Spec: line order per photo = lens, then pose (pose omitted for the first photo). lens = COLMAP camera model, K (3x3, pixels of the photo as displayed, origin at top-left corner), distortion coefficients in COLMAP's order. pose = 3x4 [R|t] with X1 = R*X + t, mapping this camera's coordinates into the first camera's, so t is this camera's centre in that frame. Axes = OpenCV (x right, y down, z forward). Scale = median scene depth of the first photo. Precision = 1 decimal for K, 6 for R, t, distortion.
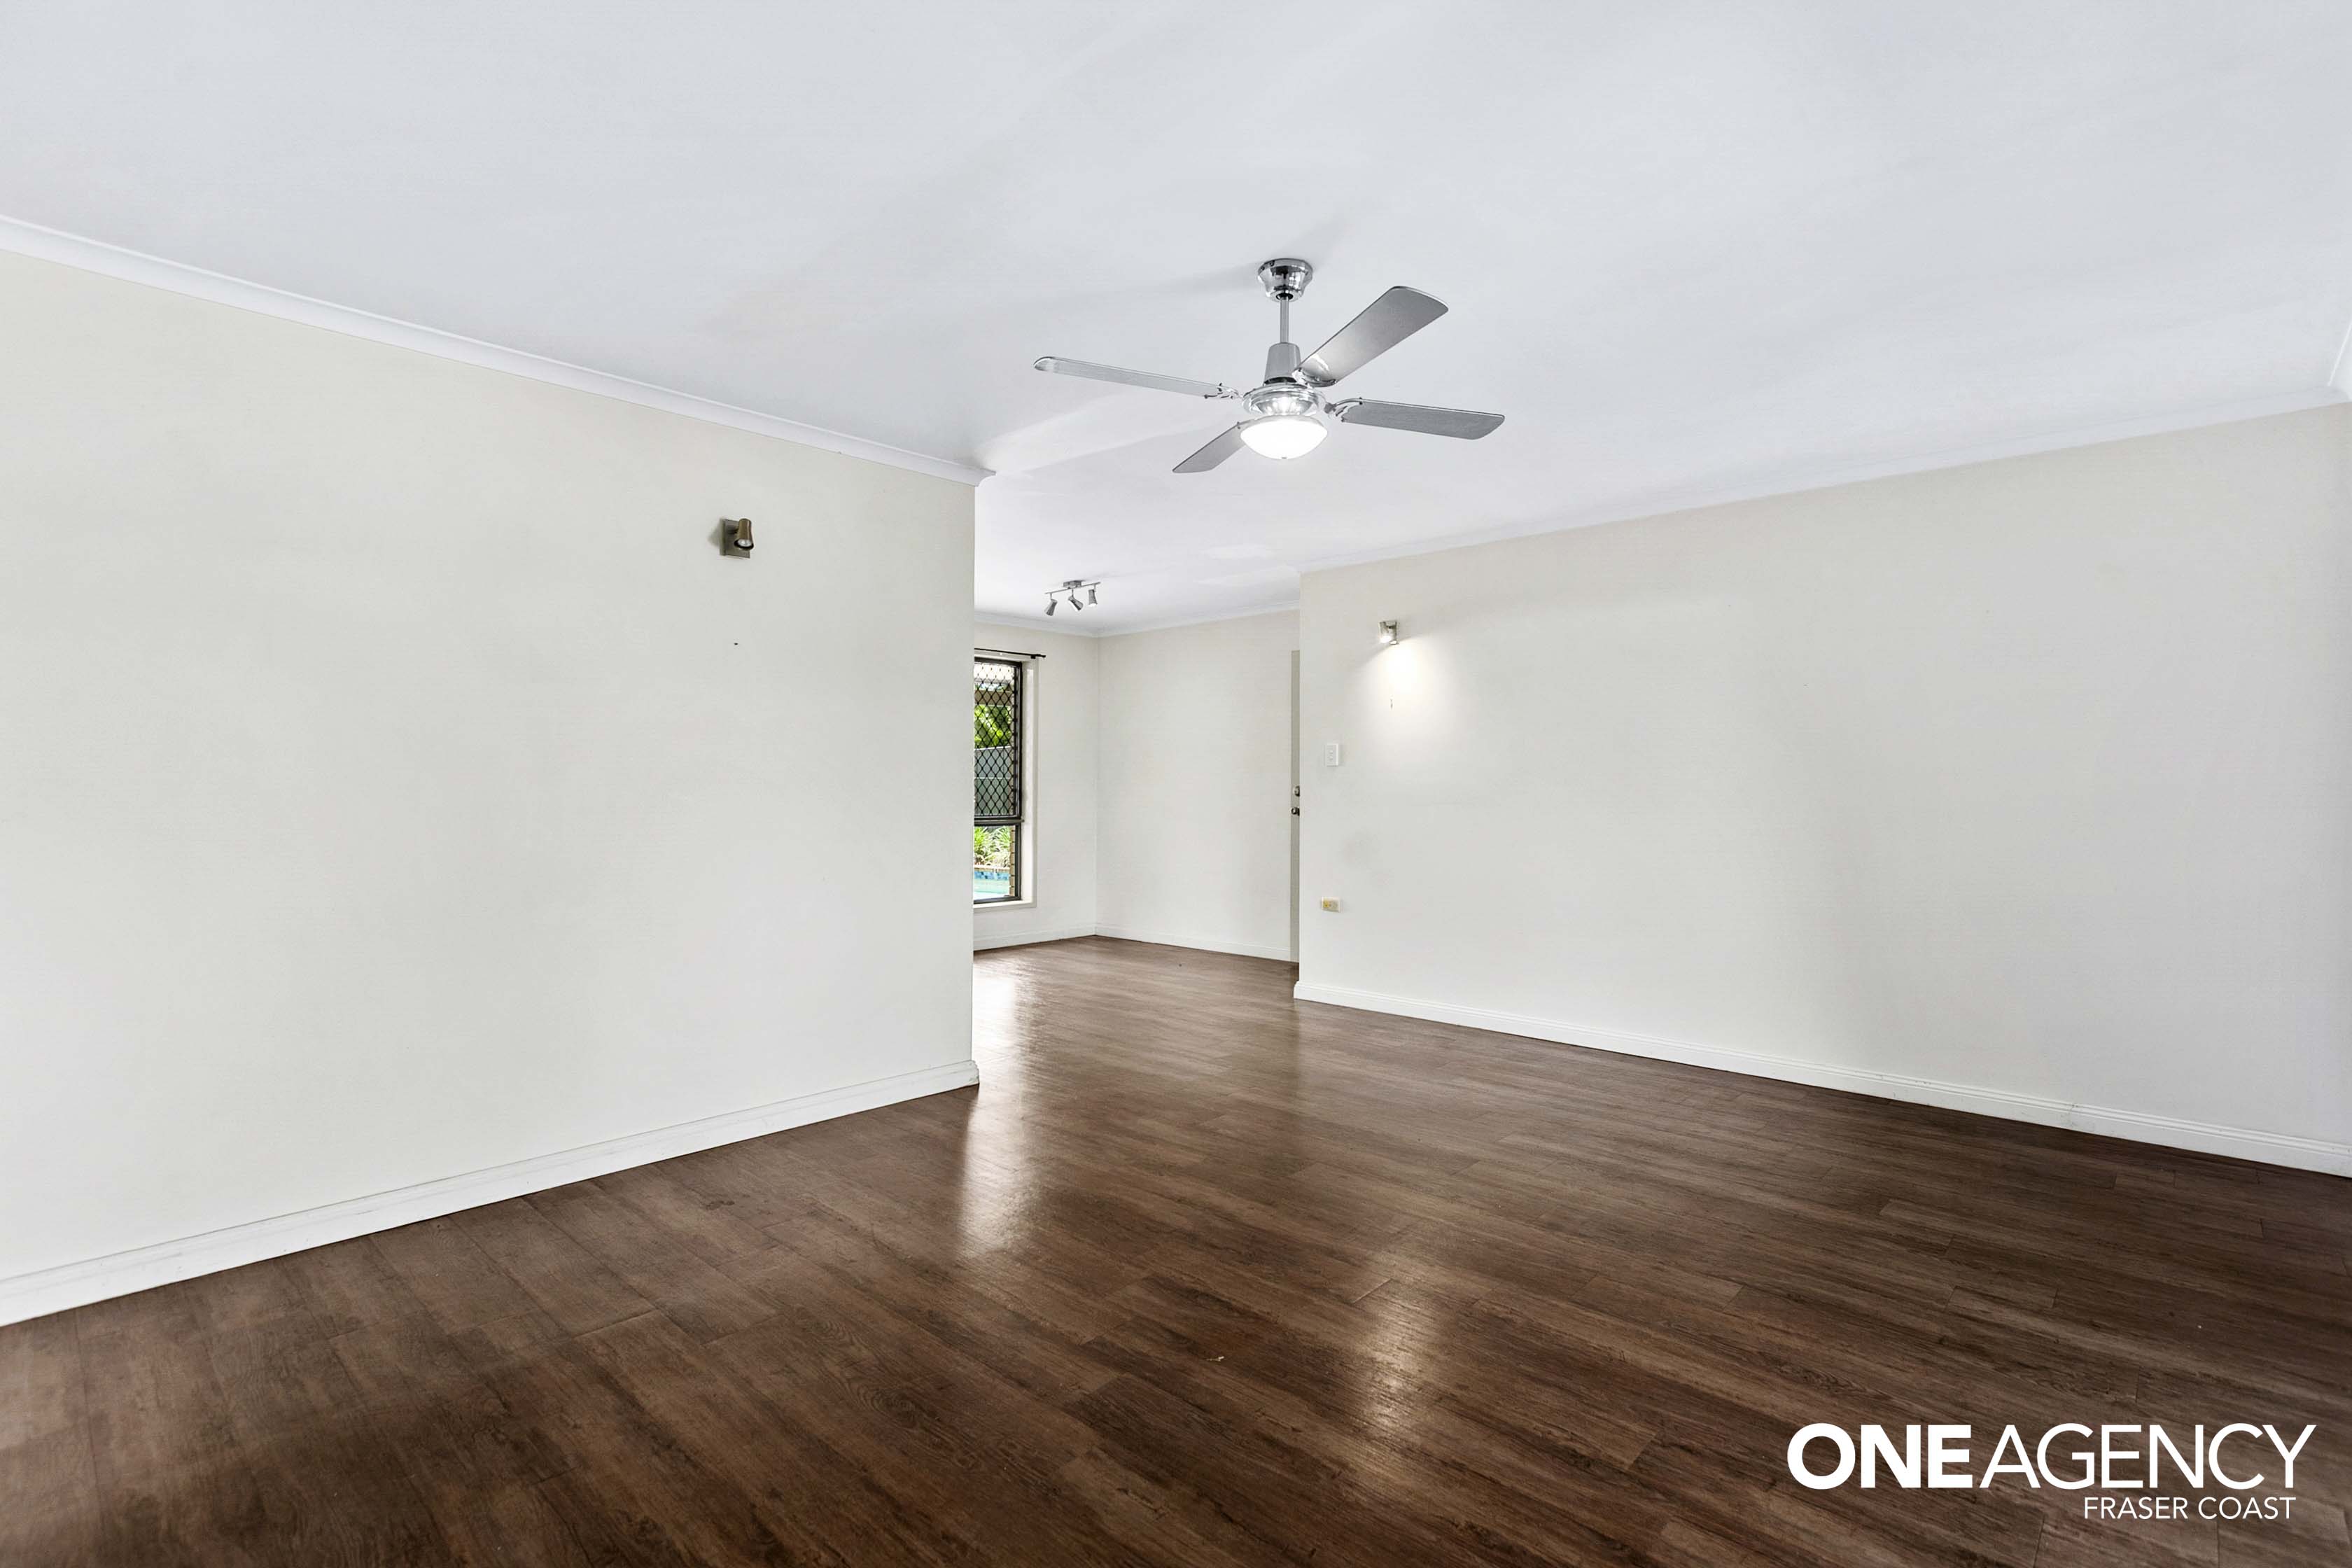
lens RADIAL K [[1069.9, 0, 1171.5], [0, 1069.9, 780.4], [0, 0, 1]] dist [-0.001569, -0.000317]
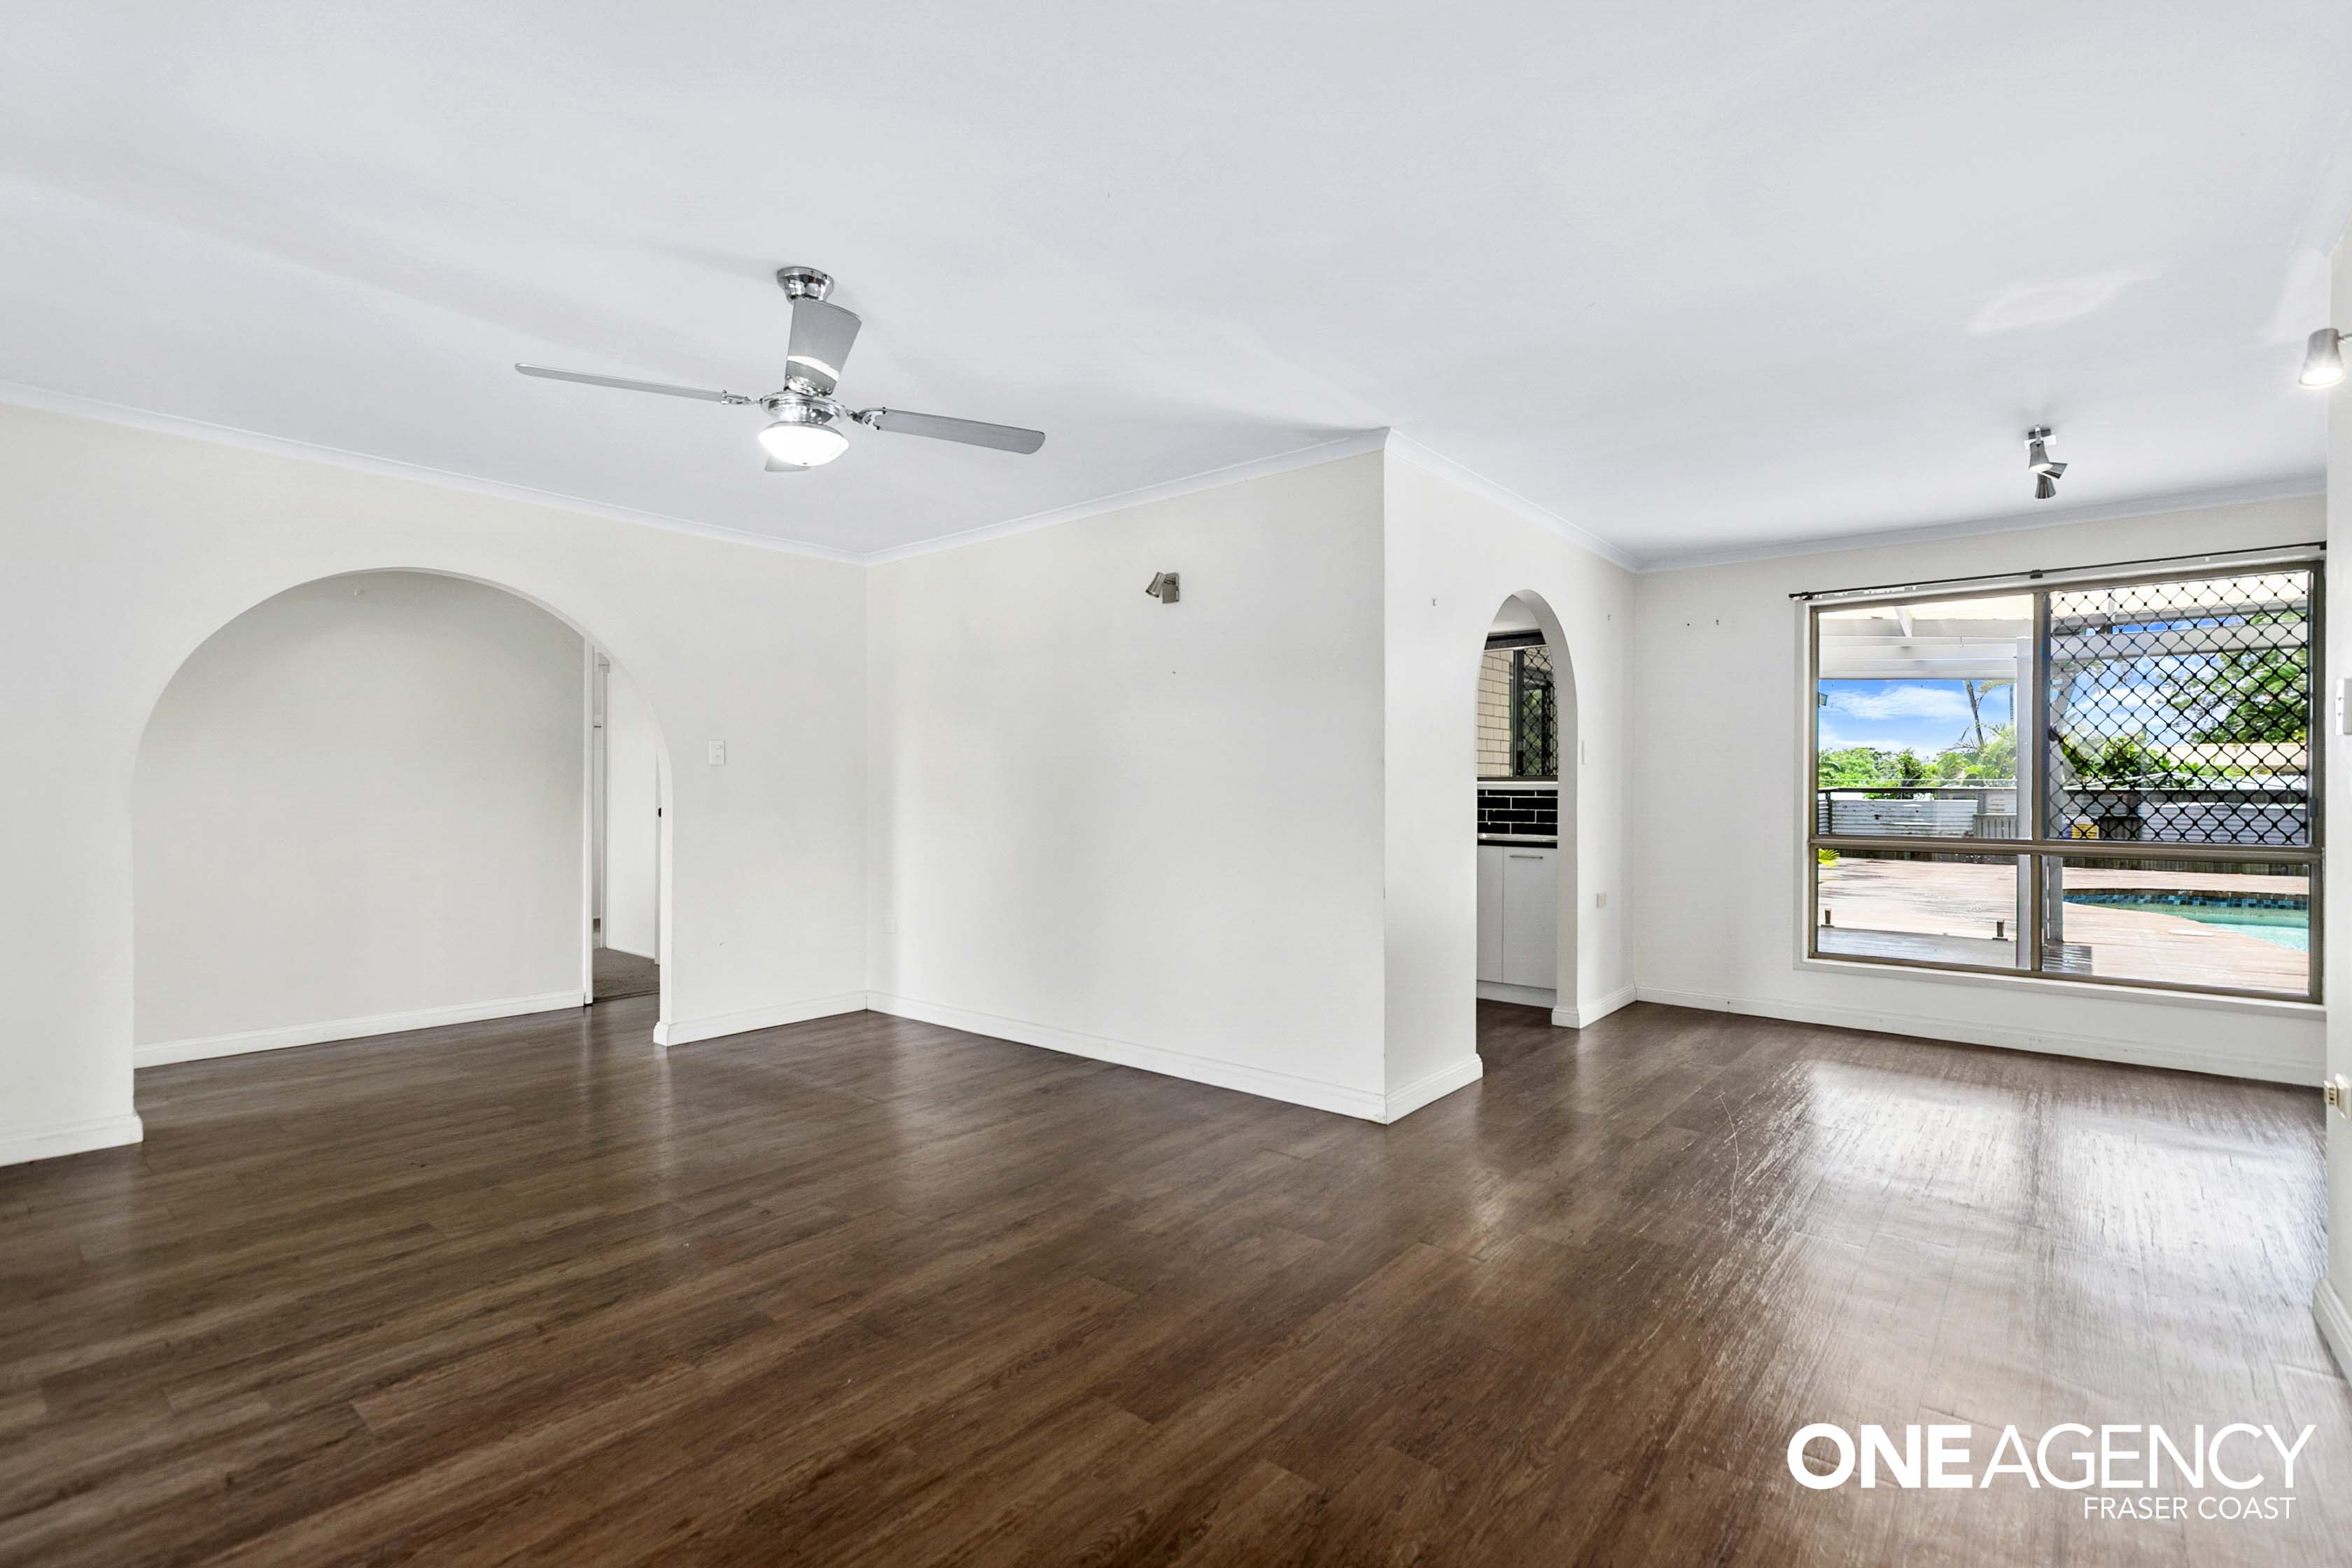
lens RADIAL K [[1069.9, 0, 1187.3], [0, 1069.9, 782.8], [0, 0, 1]] dist [-0.001569, -0.000317]
pose [[0.081963, -0.005799, -0.996618, 1.005539], [0.000099, 0.999983, -0.005810, 0.008930], [0.996635, 0.000378, 0.081962, 1.114790]]
